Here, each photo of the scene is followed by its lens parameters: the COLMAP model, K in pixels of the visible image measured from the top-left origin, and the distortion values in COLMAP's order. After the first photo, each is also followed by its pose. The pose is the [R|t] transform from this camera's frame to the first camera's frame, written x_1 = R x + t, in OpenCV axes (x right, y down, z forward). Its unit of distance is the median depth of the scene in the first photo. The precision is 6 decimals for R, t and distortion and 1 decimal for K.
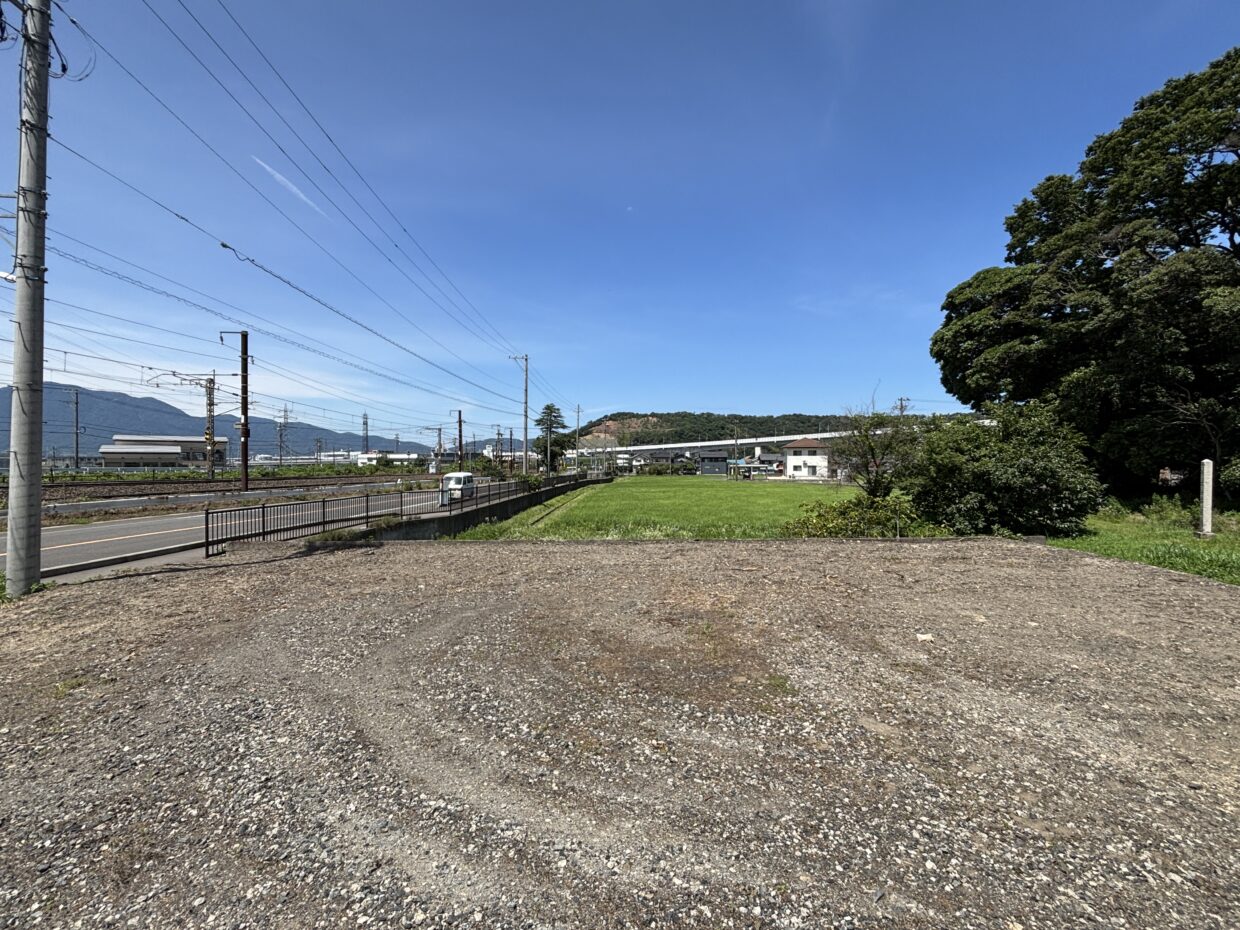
lens RADIAL K [[590.8, 0, 620.0], [0, 590.8, 465.0], [0, 0, 1]] dist [0.001319, -0.000101]
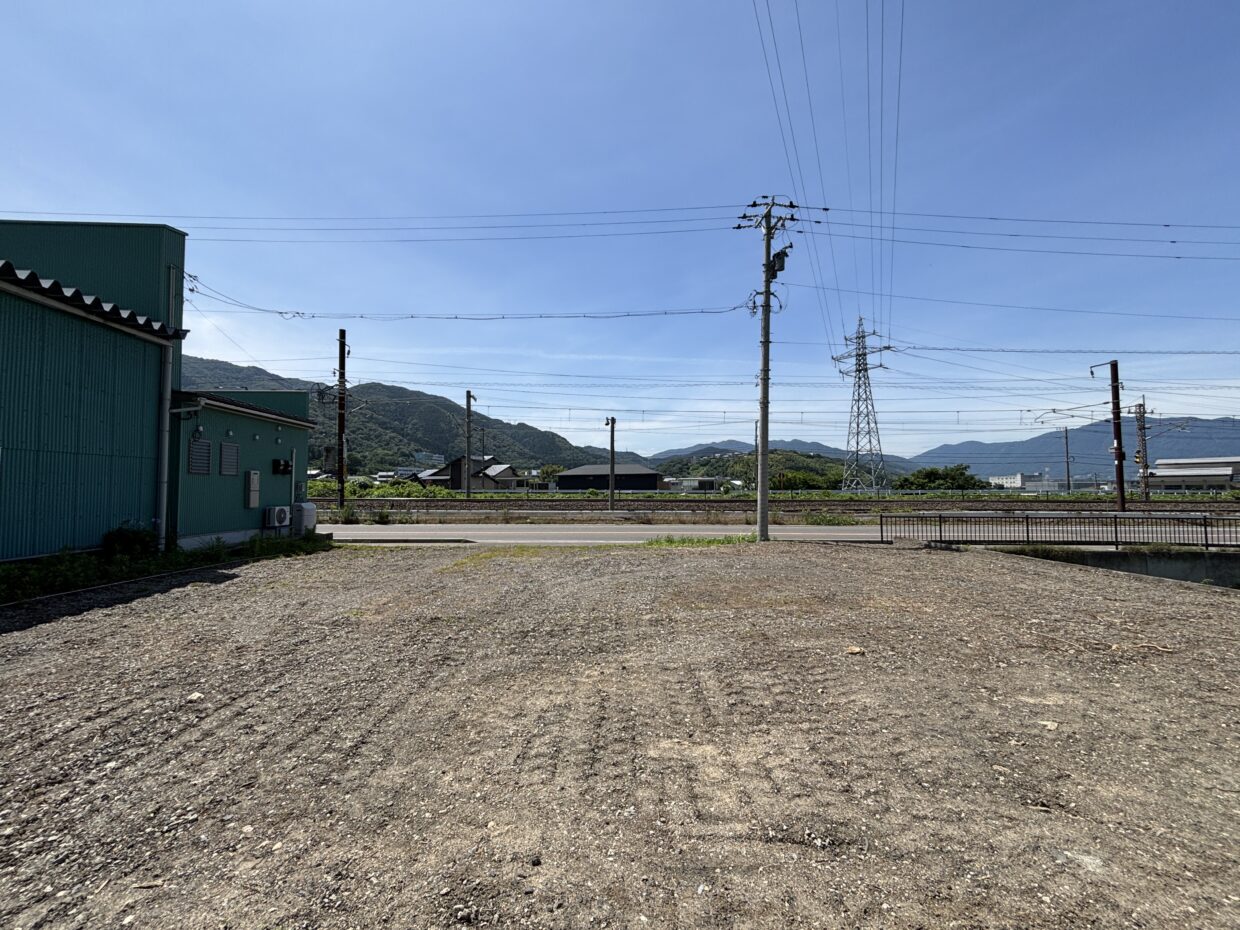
lens RADIAL K [[503.3, 0, 620.0], [0, 503.3, 465.0], [0, 0, 1]] dist [0.001161, -0.000171]
pose [[0.021620, -0.047396, -0.998642, 0.275451], [0.002066, 0.998876, -0.047363, 0.001696], [0.999764, -0.001039, 0.021694, 0.111427]]
